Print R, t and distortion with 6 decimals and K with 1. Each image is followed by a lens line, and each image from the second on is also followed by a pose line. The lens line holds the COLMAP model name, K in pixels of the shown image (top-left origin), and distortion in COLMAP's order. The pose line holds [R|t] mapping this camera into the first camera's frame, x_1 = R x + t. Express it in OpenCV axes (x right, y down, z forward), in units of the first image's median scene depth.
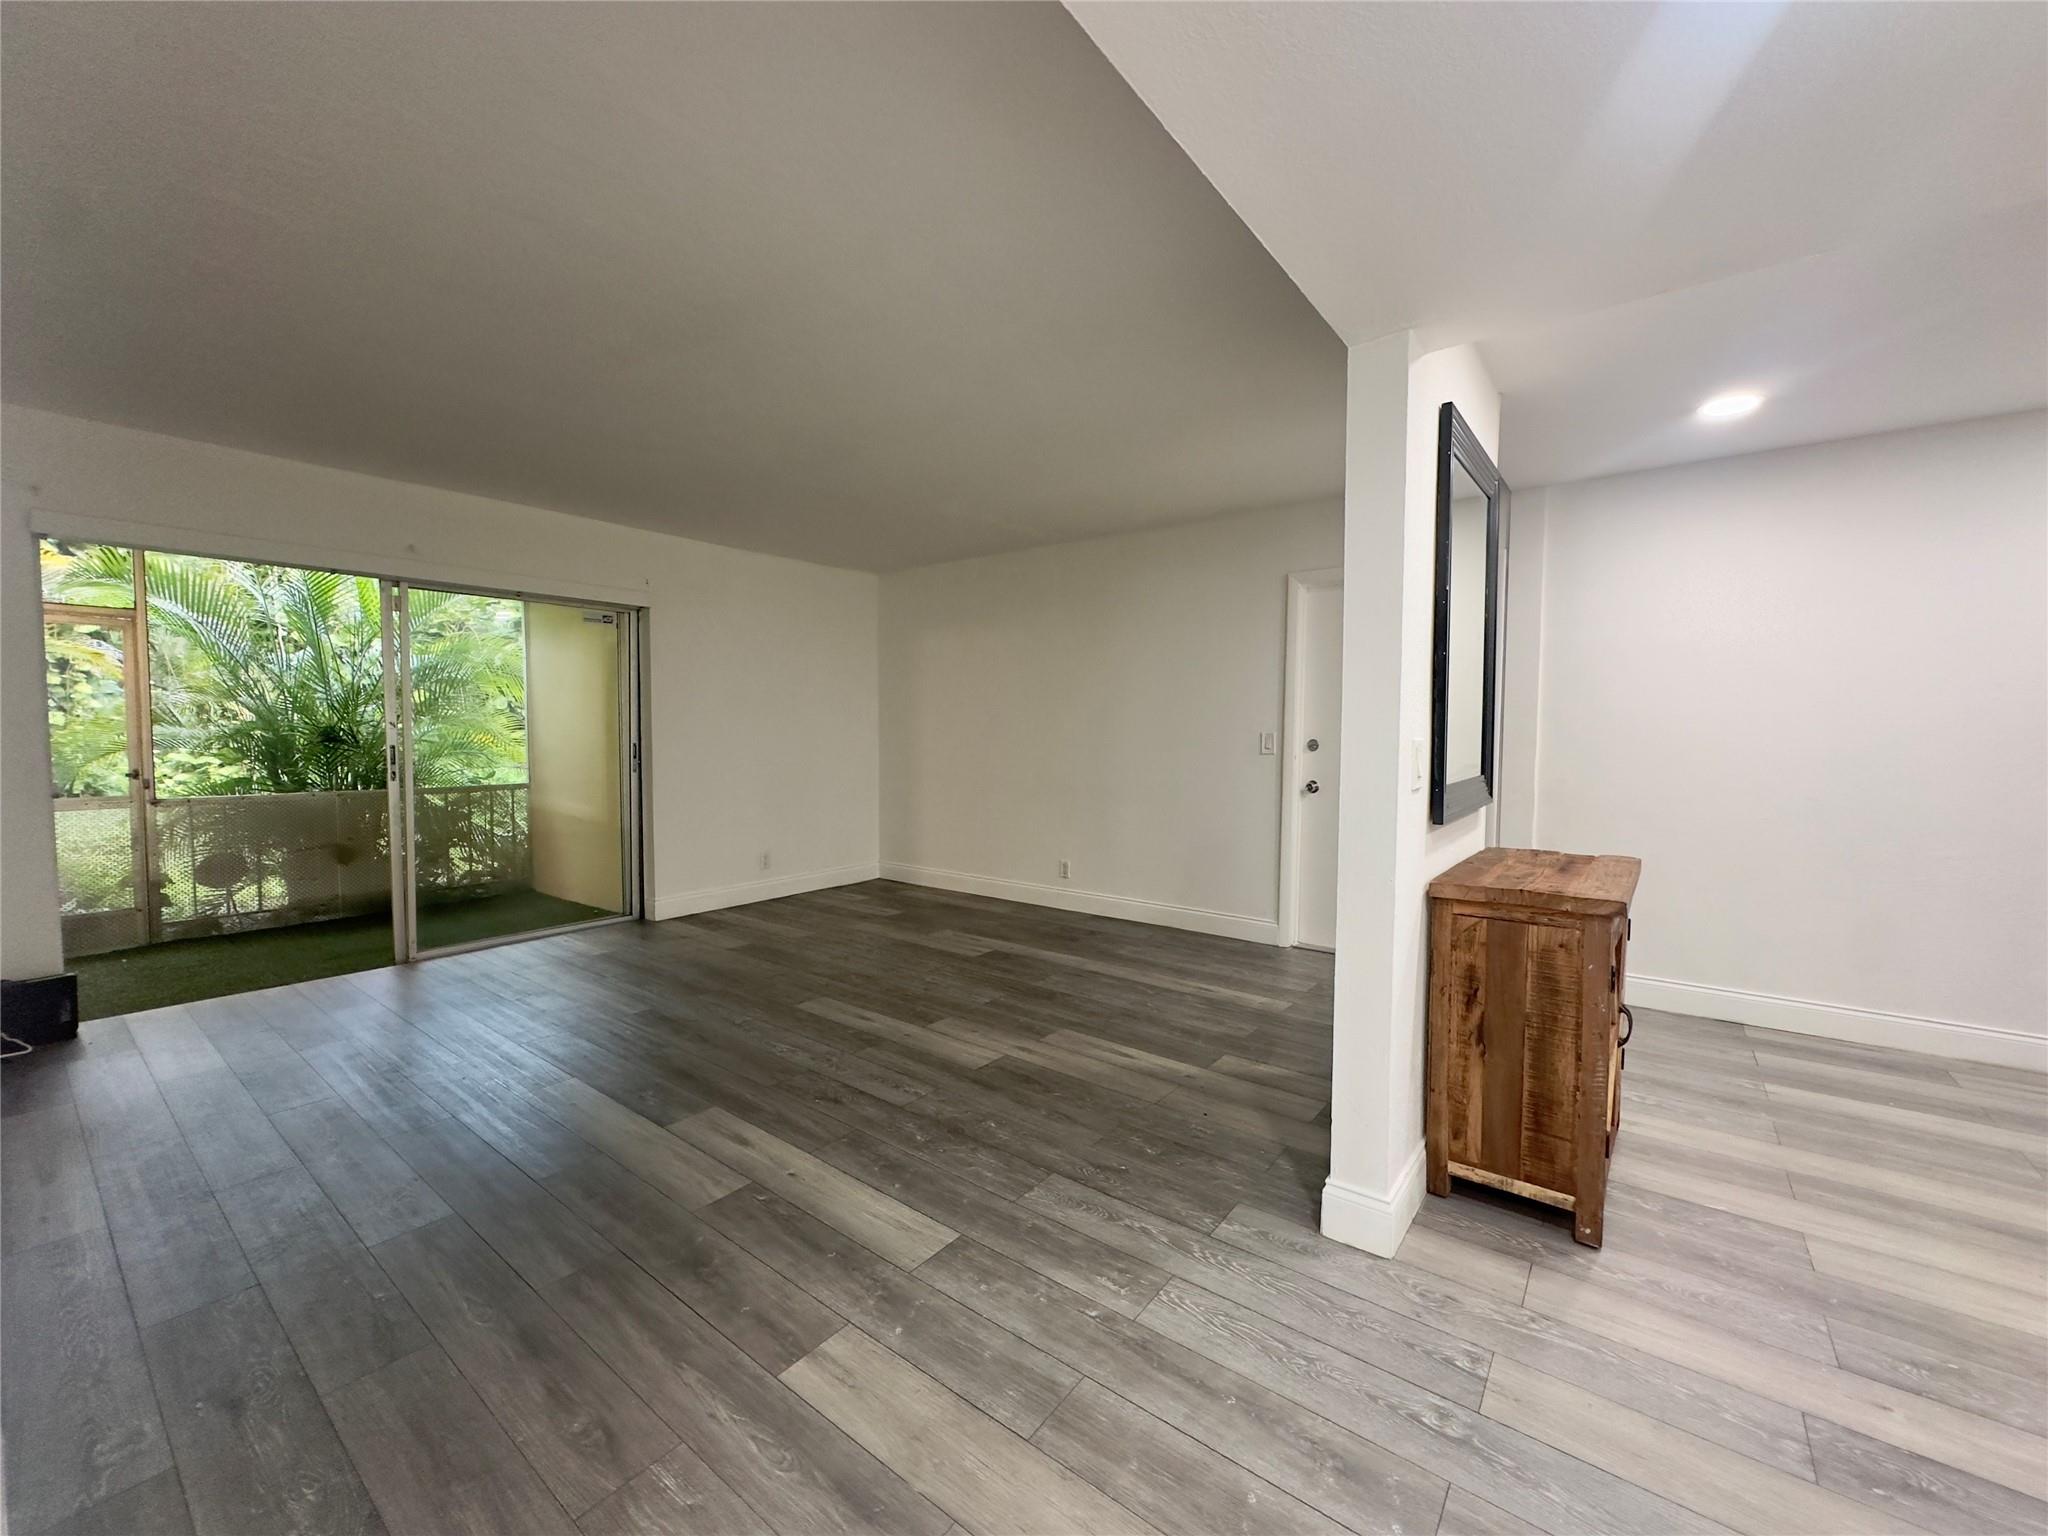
lens RADIAL K [[815.4, 0, 1025.3], [0, 815.4, 766.2], [0, 0, 1]] dist [0.000583, -0.000016]
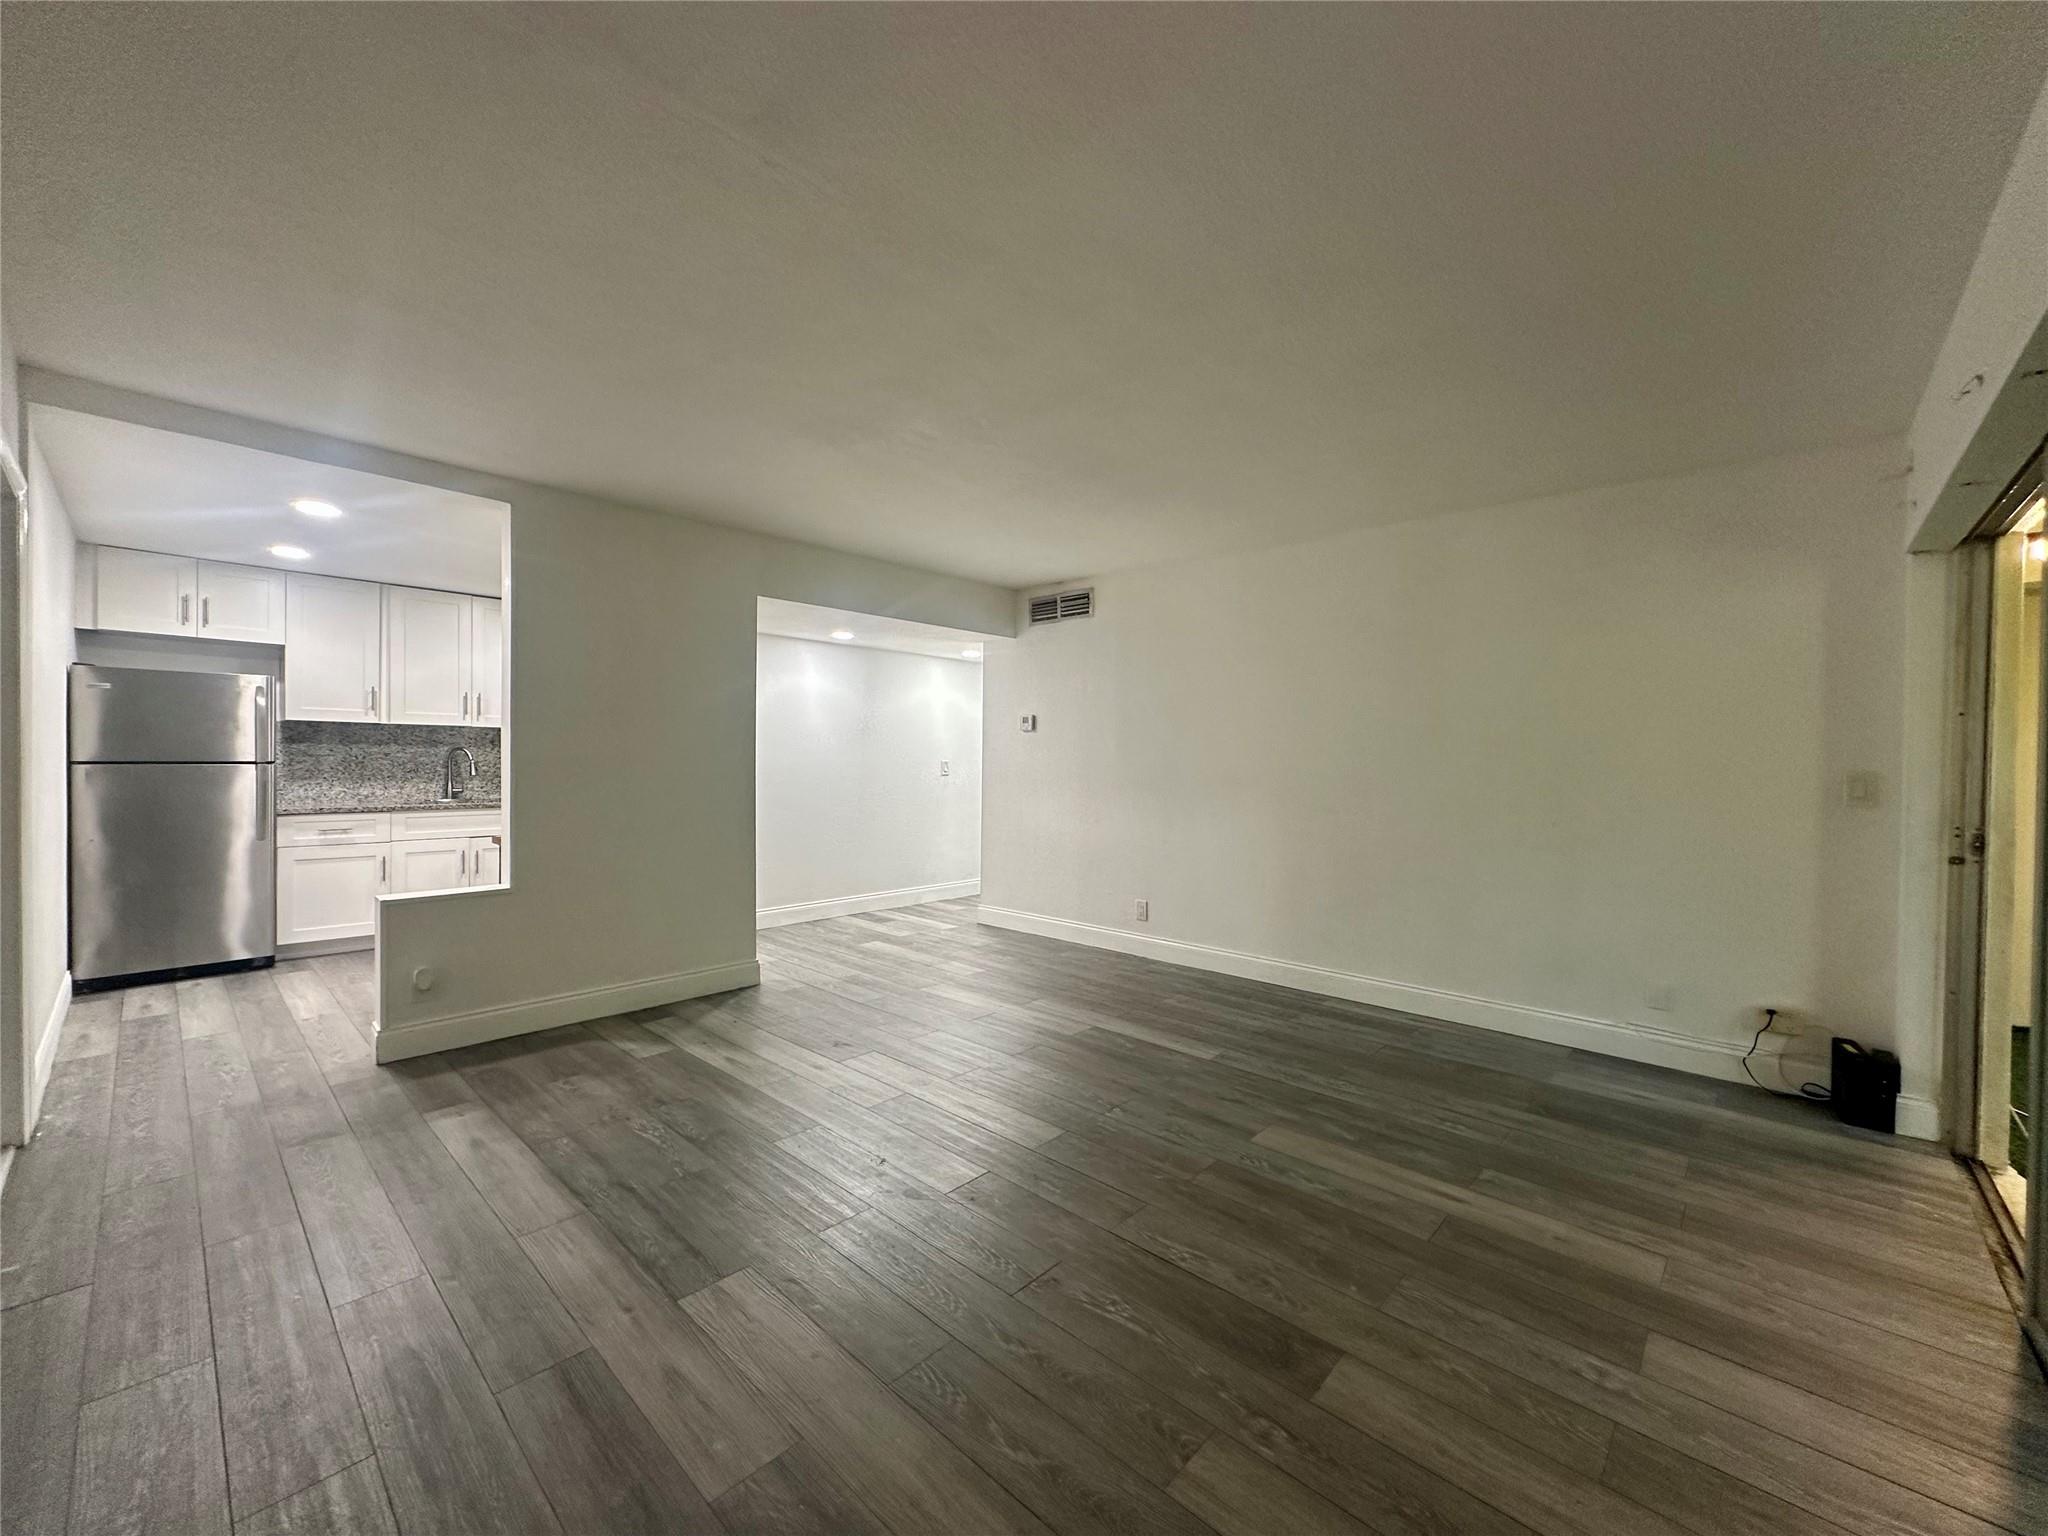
lens RADIAL K [[809.3, 0, 1020.0], [0, 809.3, 770.7], [0, 0, 1]] dist [-0.000438, 0.000417]
pose [[-0.995037, -0.016059, 0.098203, -0.280695], [-0.010056, 0.998067, 0.061328, -0.078640], [-0.098998, 0.060036, -0.993275, 1.560157]]
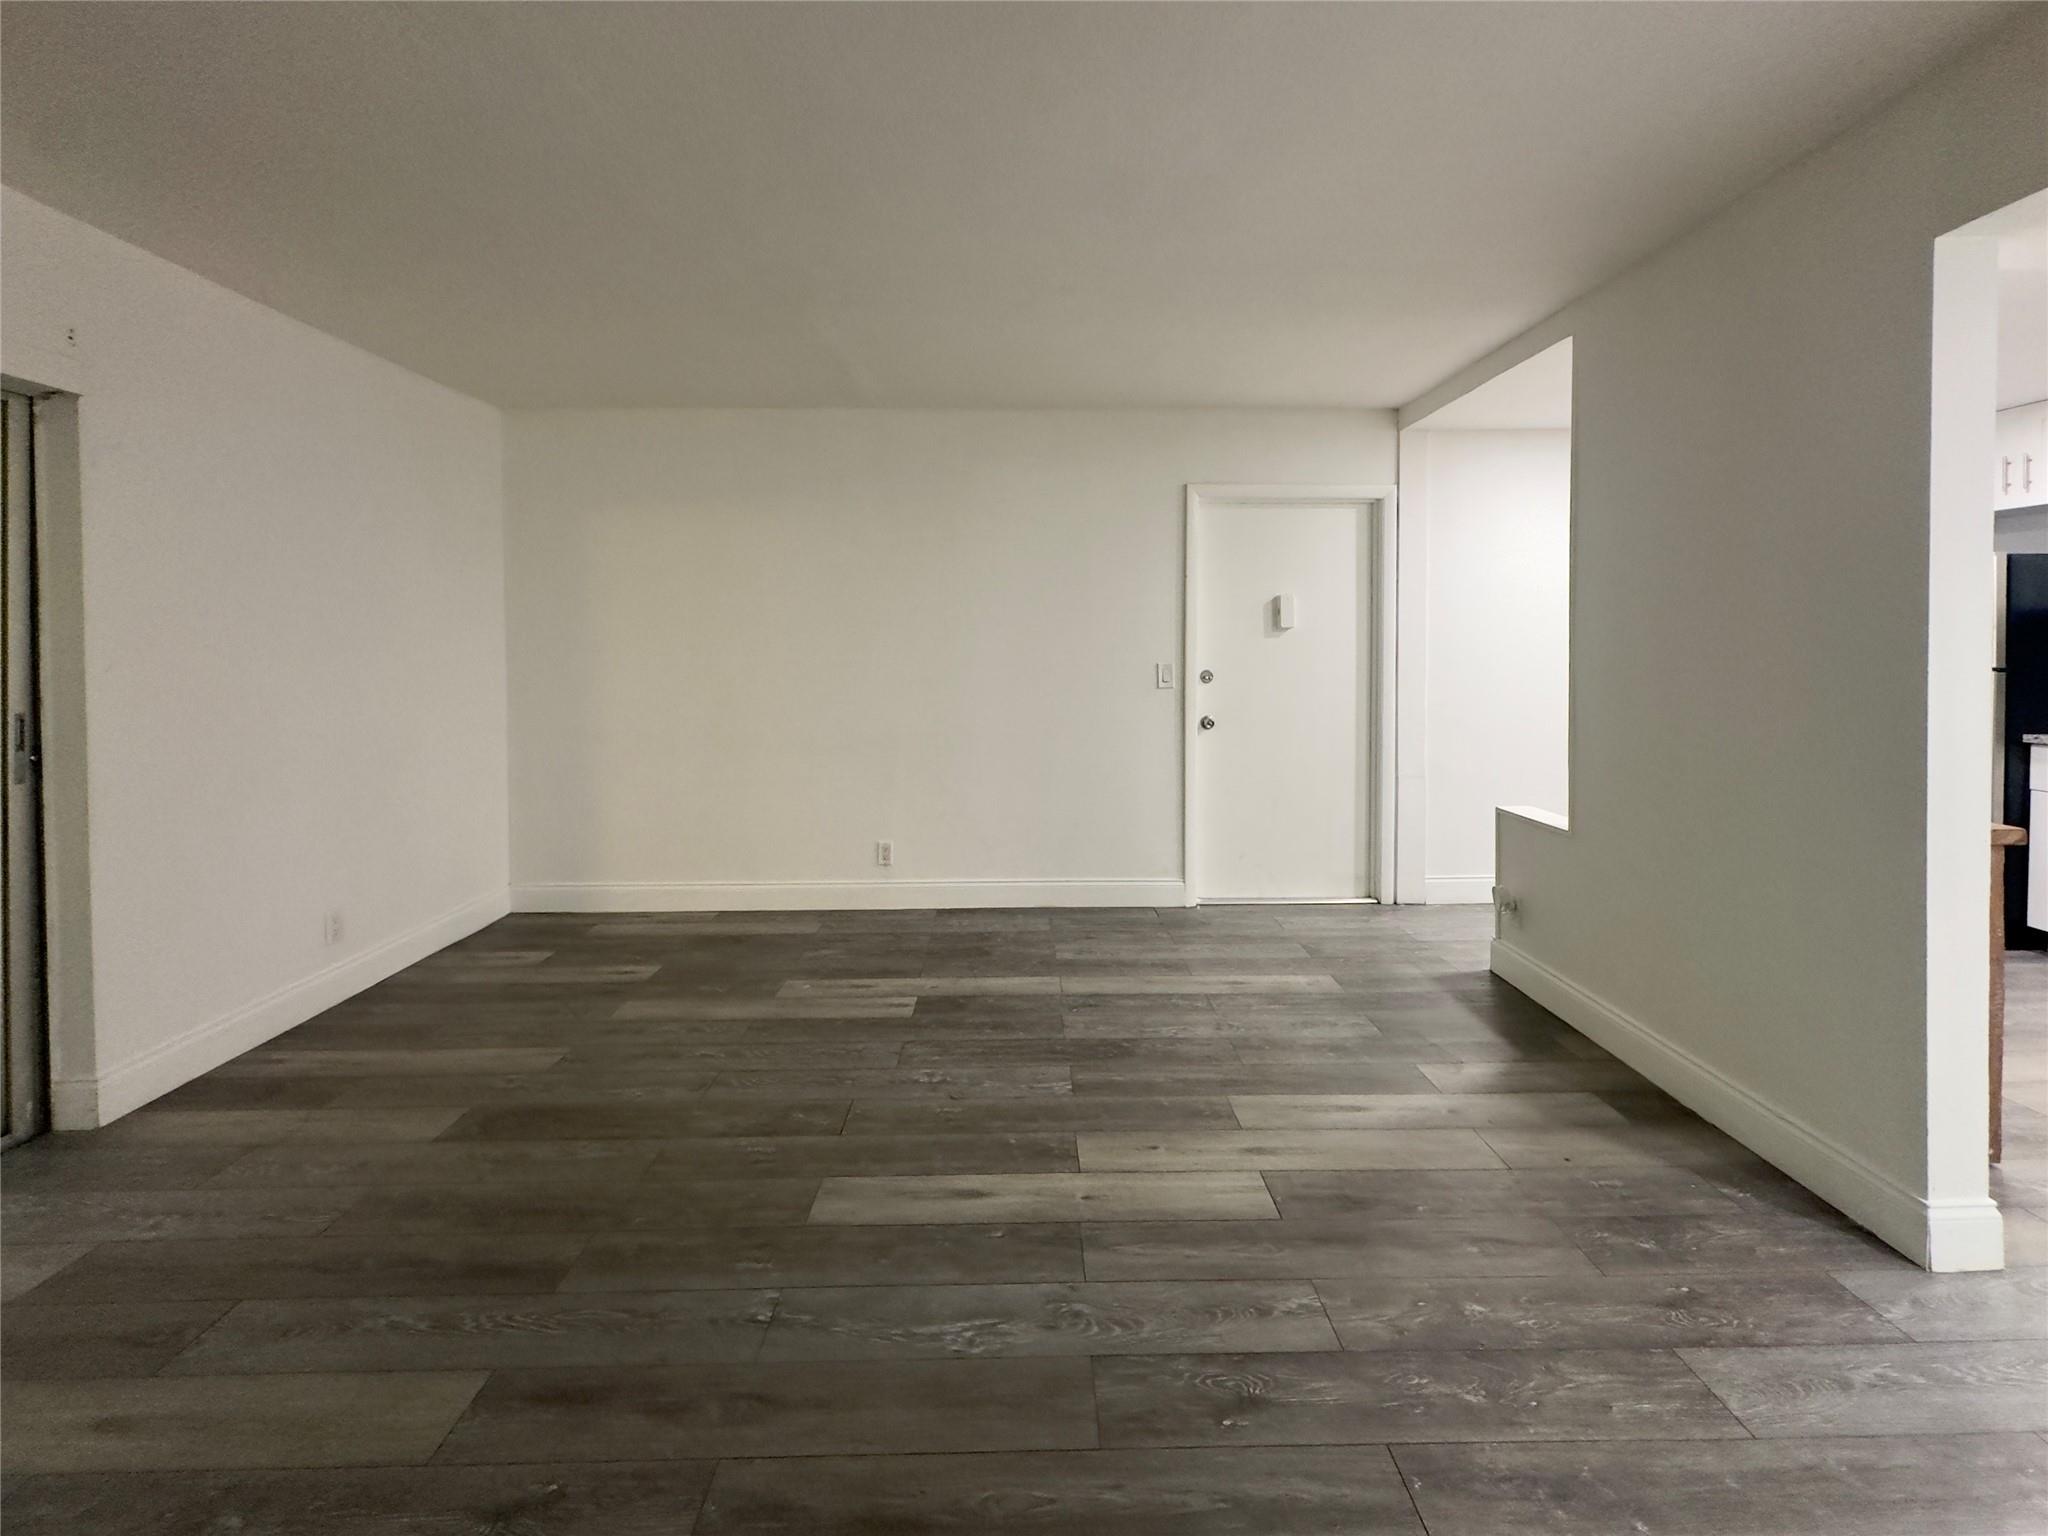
lens RADIAL K [[860.6, 0, 1035.9], [0, 860.6, 668.0], [0, 0, 1]] dist [-0.000946, 0.000037]
pose [[0.780641, -0.022105, 0.624588, -0.450708], [0.036629, 0.999275, -0.010415, -0.037021], [-0.623905, 0.031009, 0.780885, 0.433076]]
